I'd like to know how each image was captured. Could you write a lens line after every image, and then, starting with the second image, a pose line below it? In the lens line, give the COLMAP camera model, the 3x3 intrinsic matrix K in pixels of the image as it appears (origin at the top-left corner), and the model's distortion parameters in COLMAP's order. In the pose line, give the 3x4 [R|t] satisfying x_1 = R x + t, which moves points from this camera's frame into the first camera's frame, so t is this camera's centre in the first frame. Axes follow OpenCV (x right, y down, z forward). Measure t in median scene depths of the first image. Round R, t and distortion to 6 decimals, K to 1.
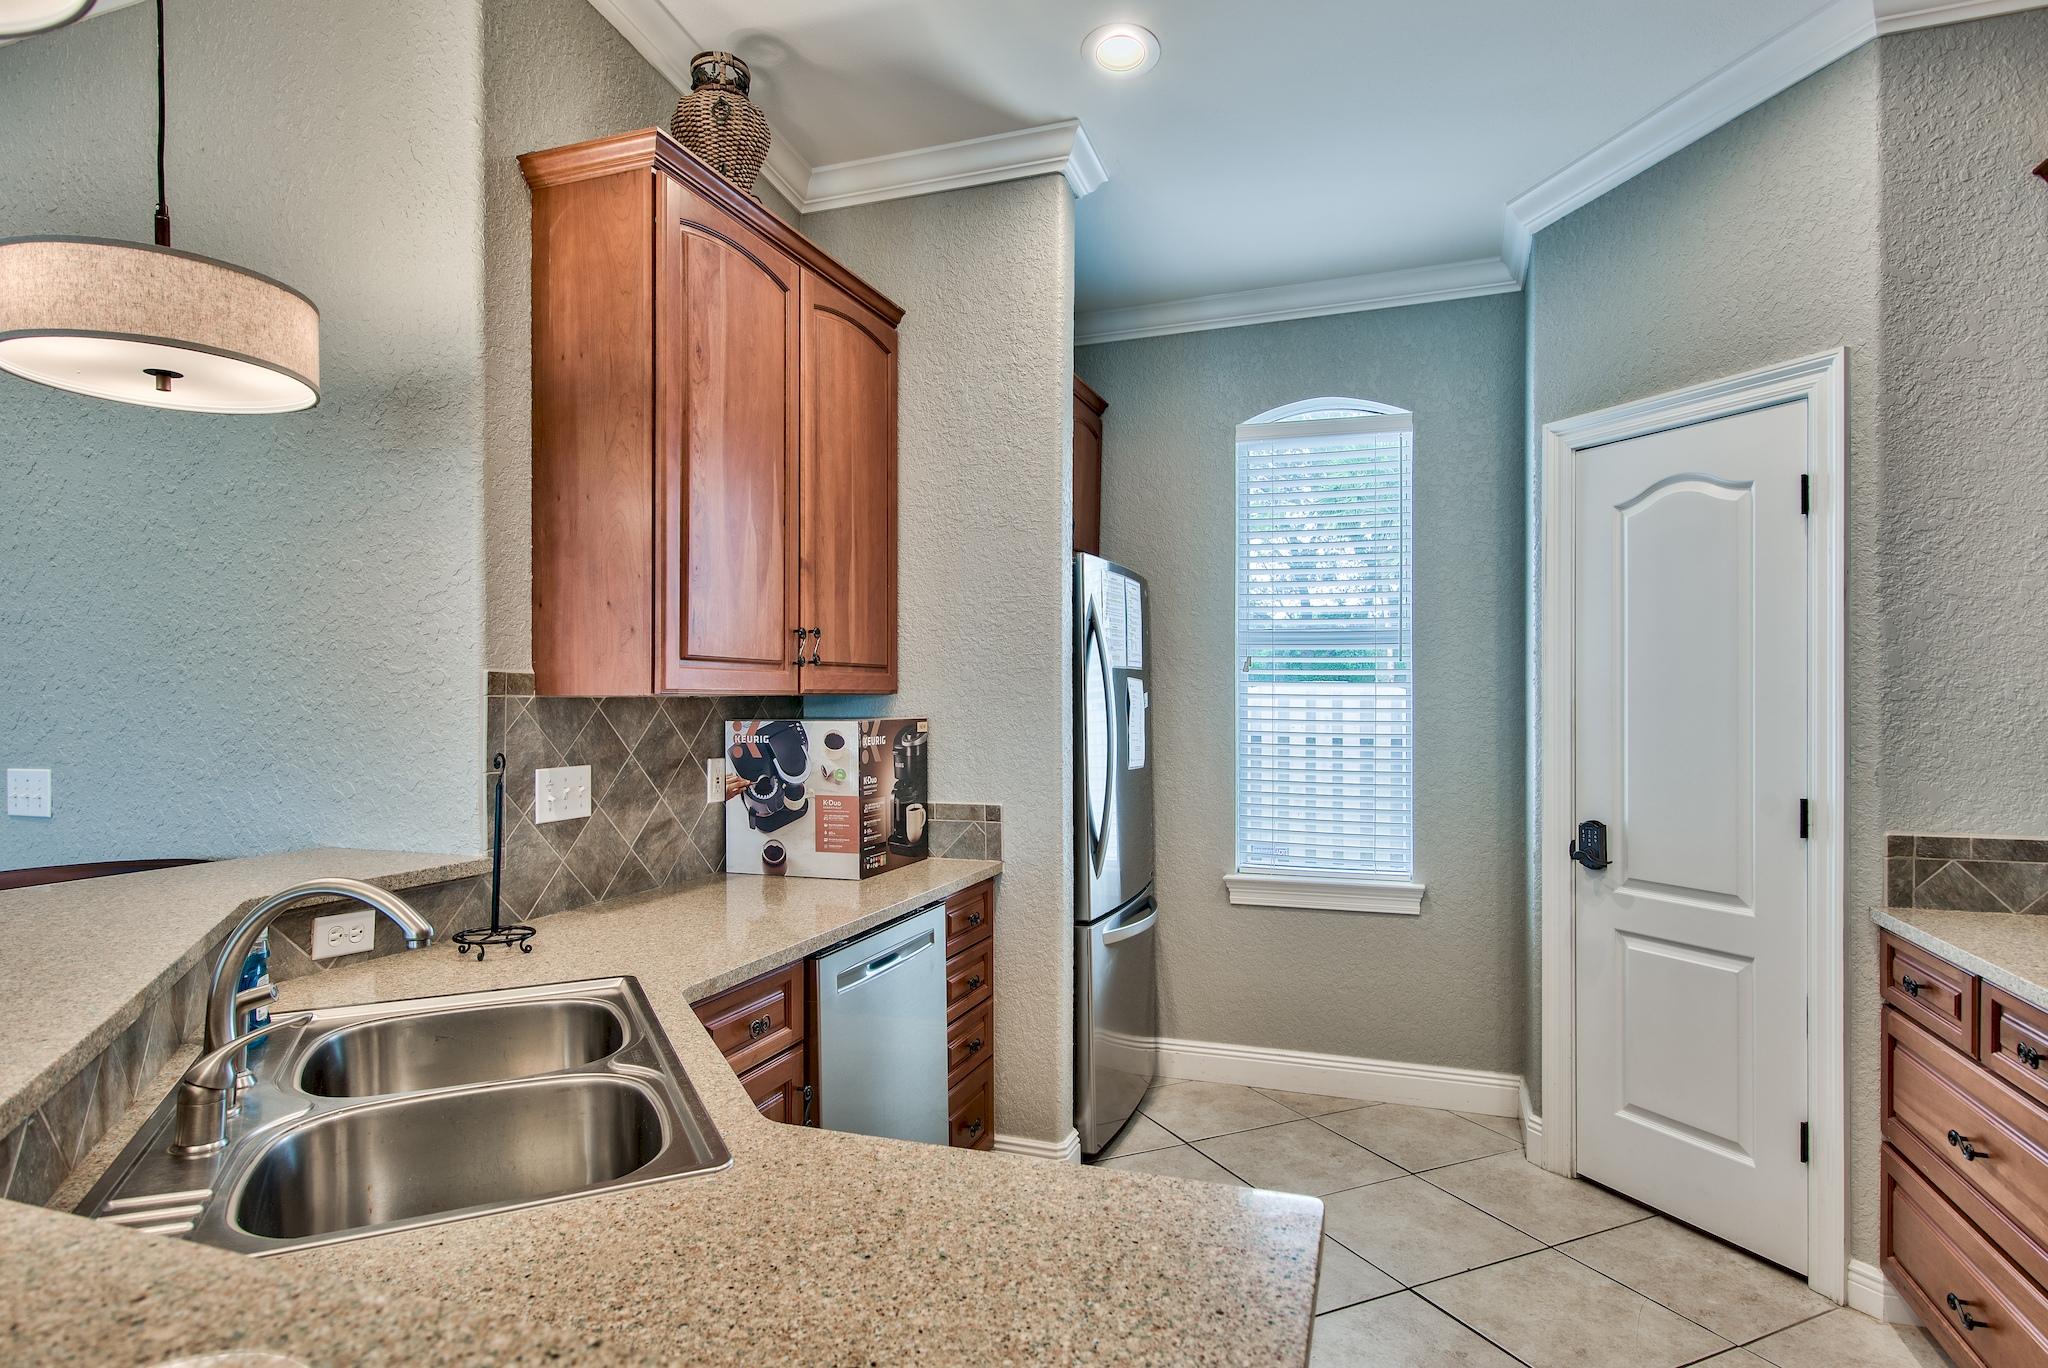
lens RADIAL K [[1131.0, 0, 1005.6], [0, 1131.0, 695.9], [0, 0, 1]] dist [0.002710, 0.002613]
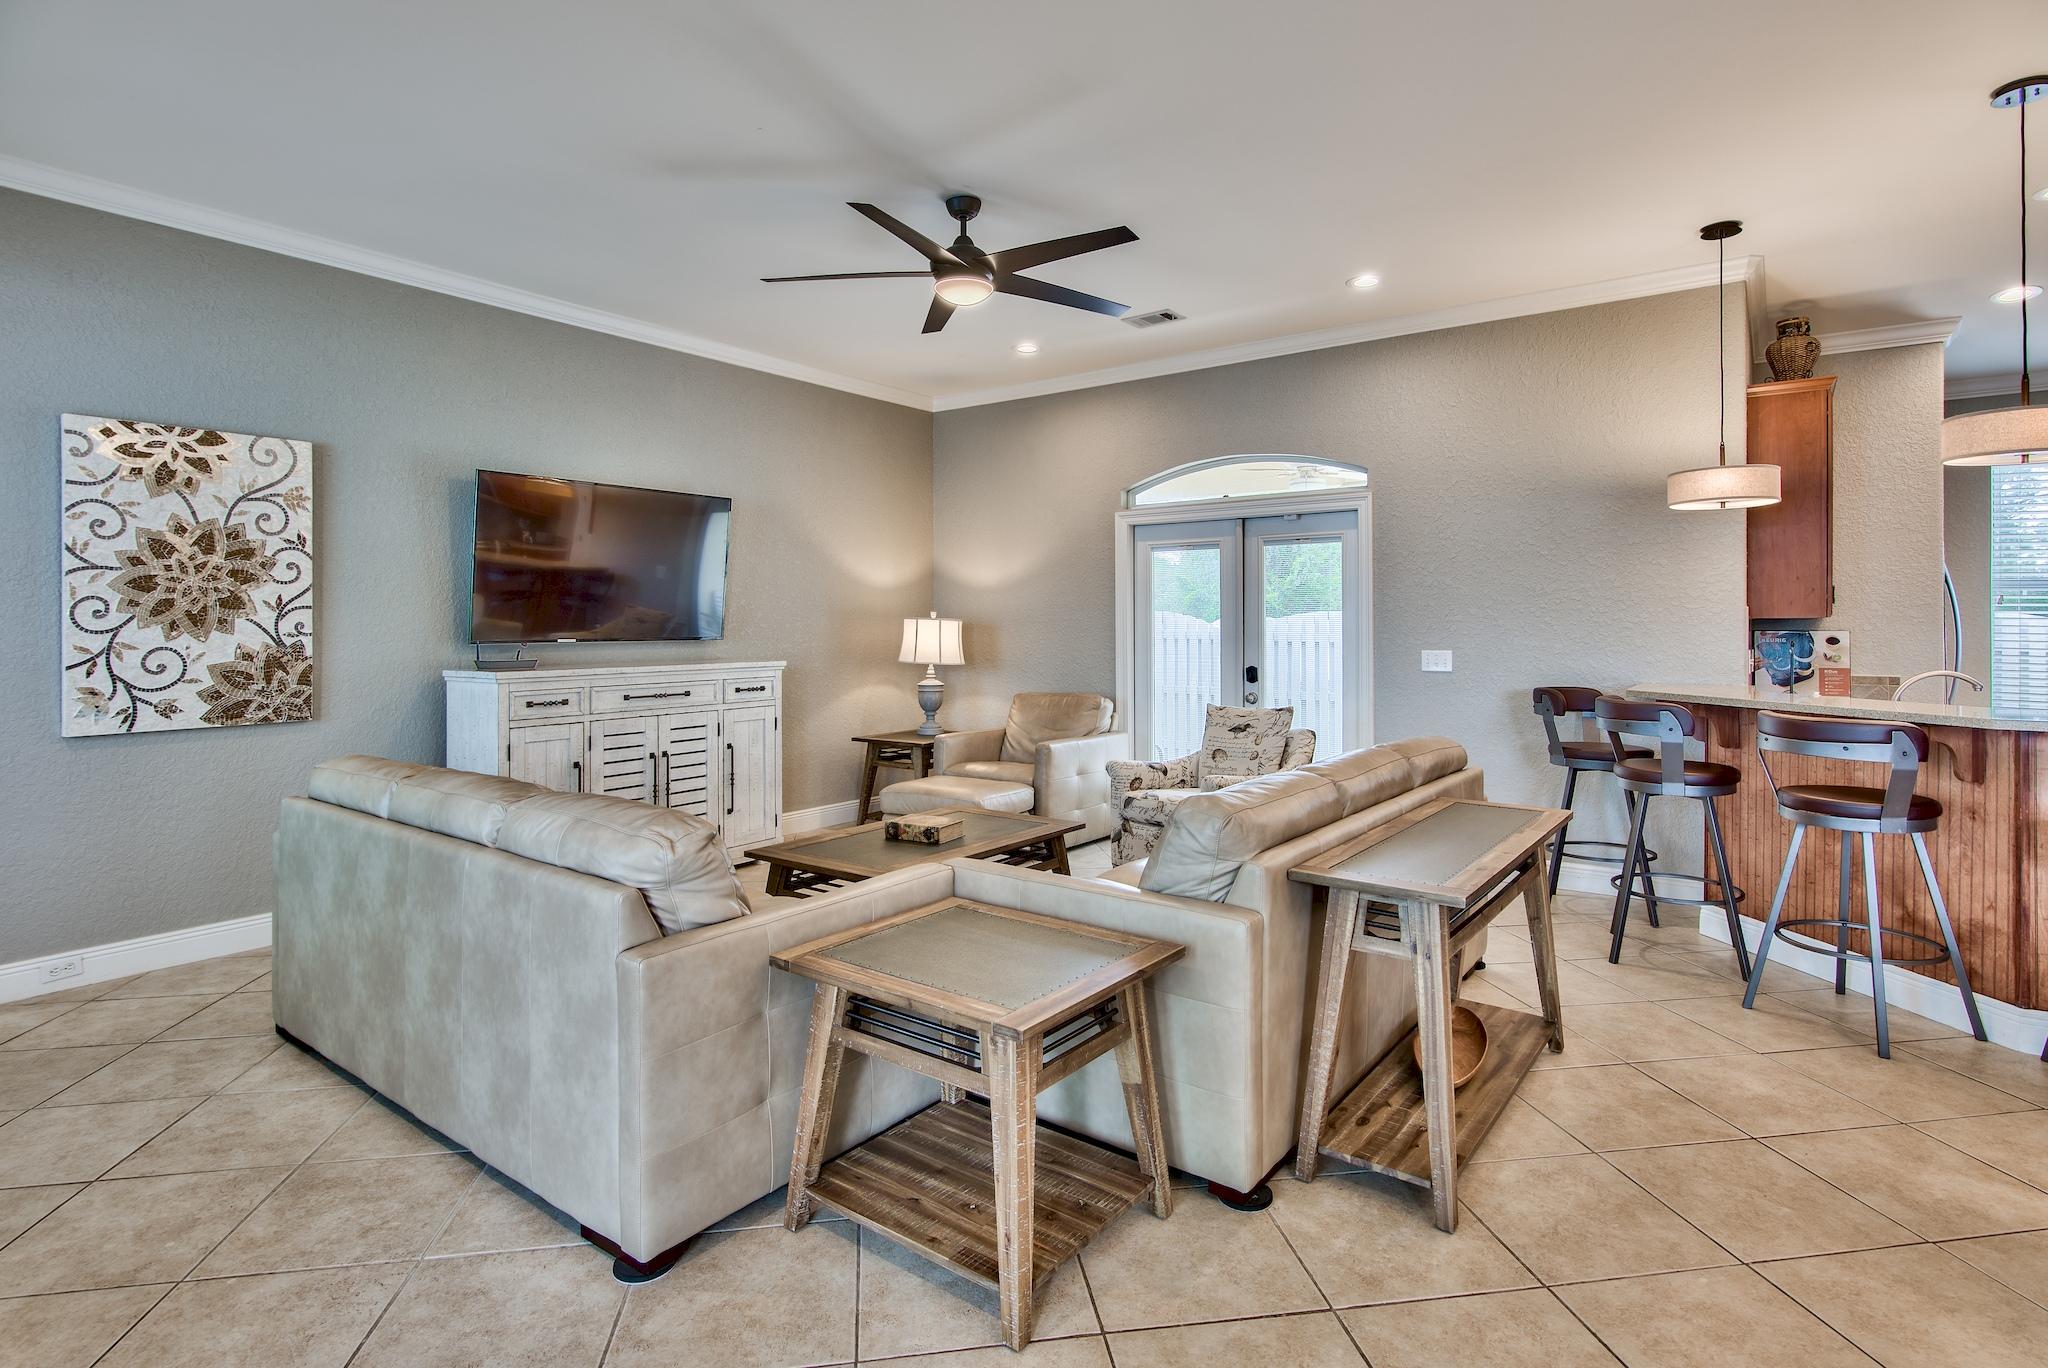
lens RADIAL K [[1026.4, 0, 1032.9], [0, 1026.4, 620.6], [0, 0, 1]] dist [-0.002253, -0.002379]
pose [[0.962443, -0.001619, -0.271478, -1.002482], [0.000744, 0.999994, -0.003325, 0.008962], [0.271482, 0.002998, 0.962439, -1.114048]]
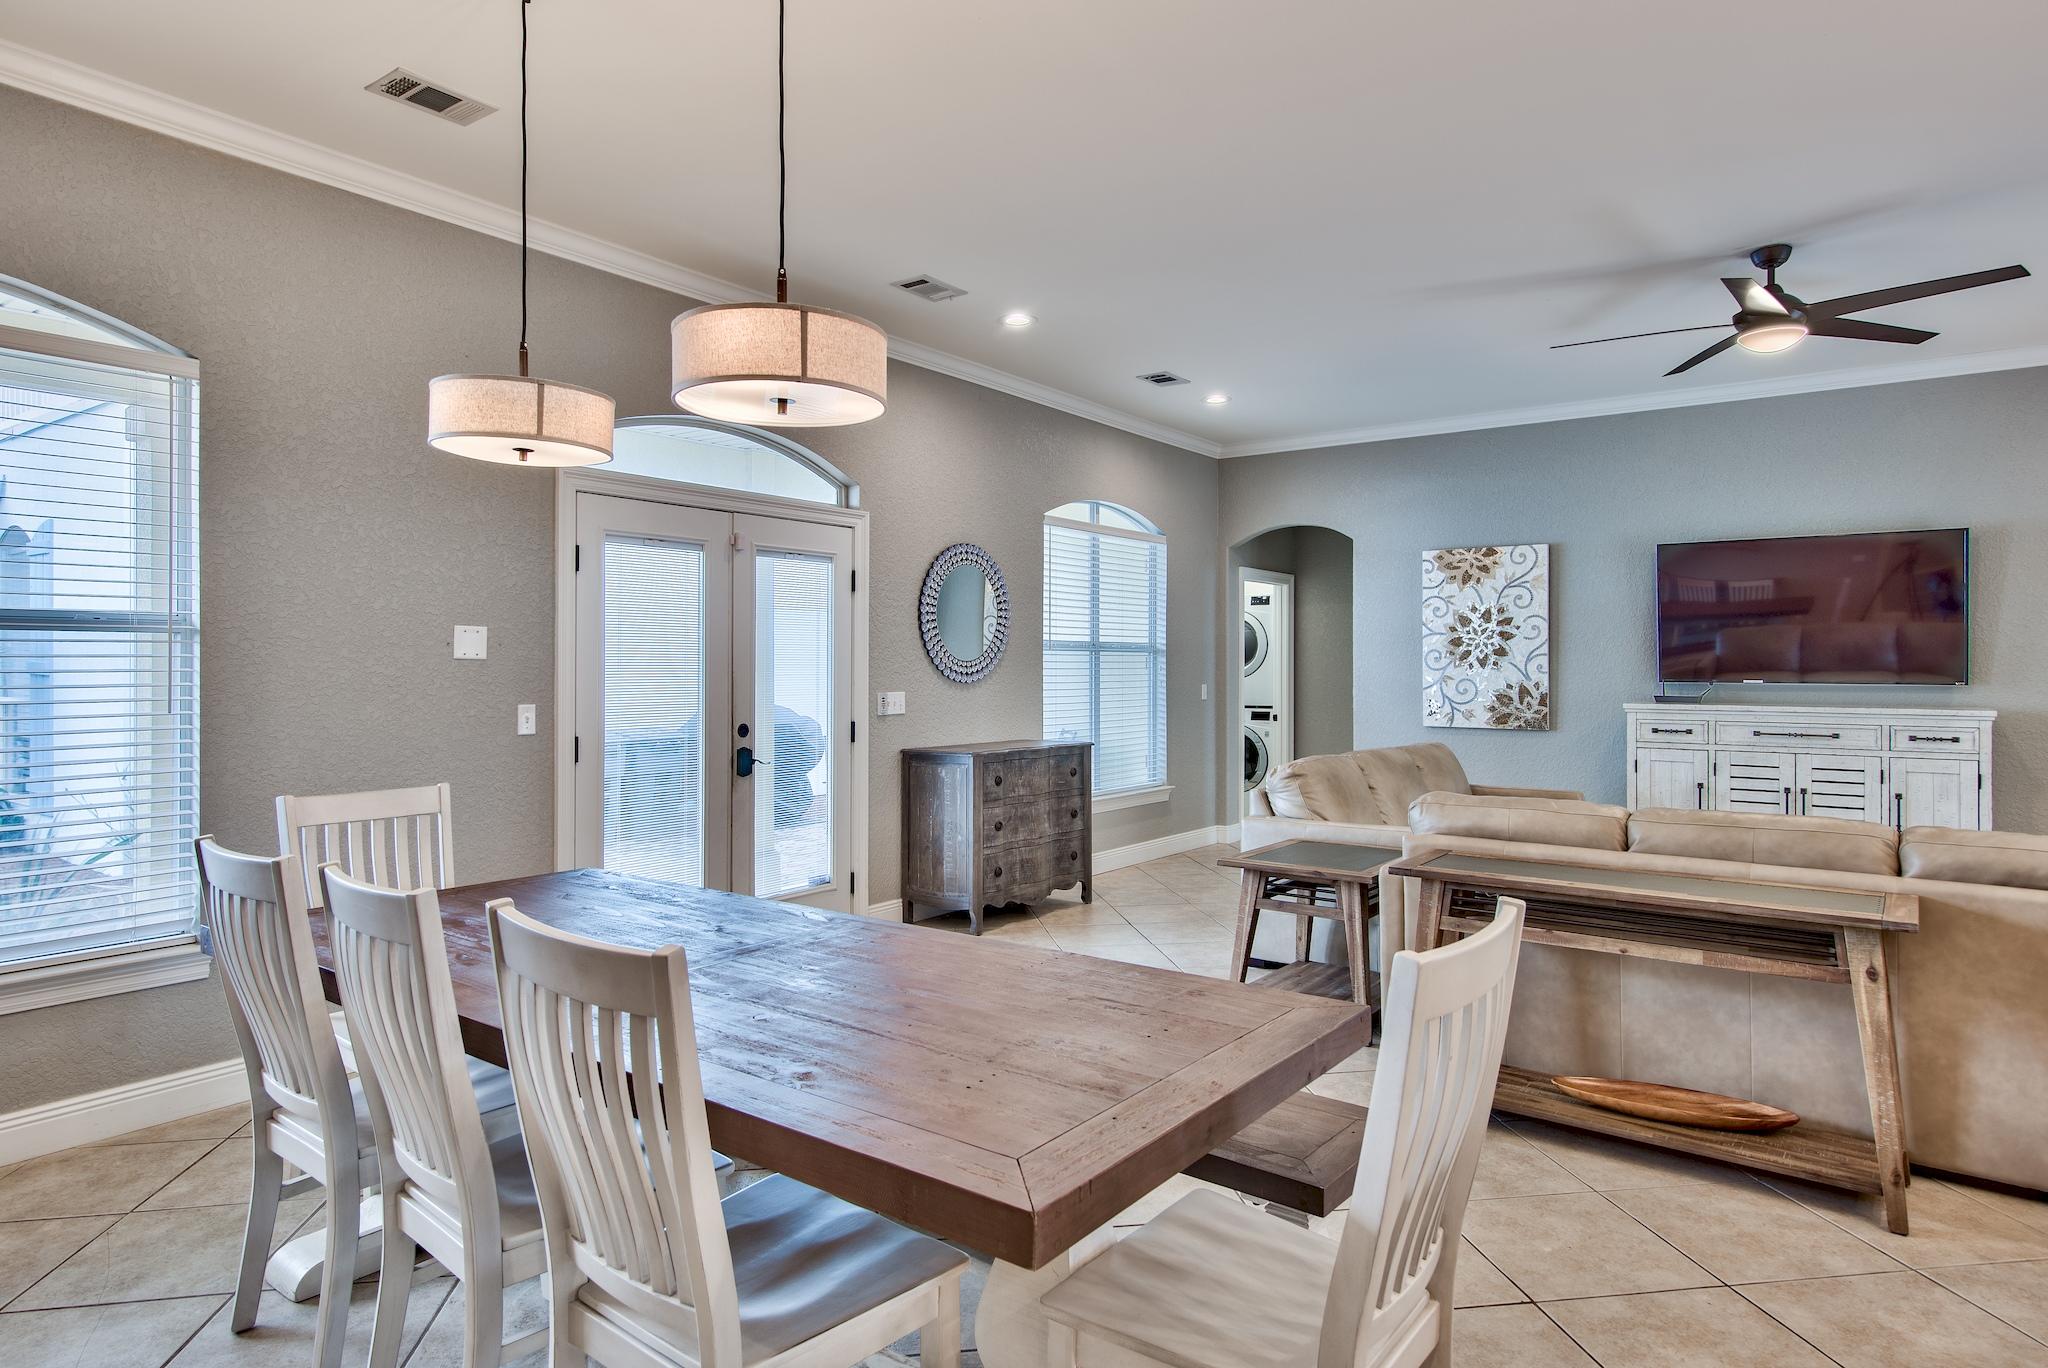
lens RADIAL K [[1164.7, 0, 1027.1], [0, 1164.7, 655.5], [0, 0, 1]] dist [0.002529, 0.002520]
pose [[-0.282156, -0.005384, -0.959353, 0.349653], [-0.003860, 0.999983, -0.004477, 0.001921], [0.959361, 0.002440, -0.282172, -0.323370]]
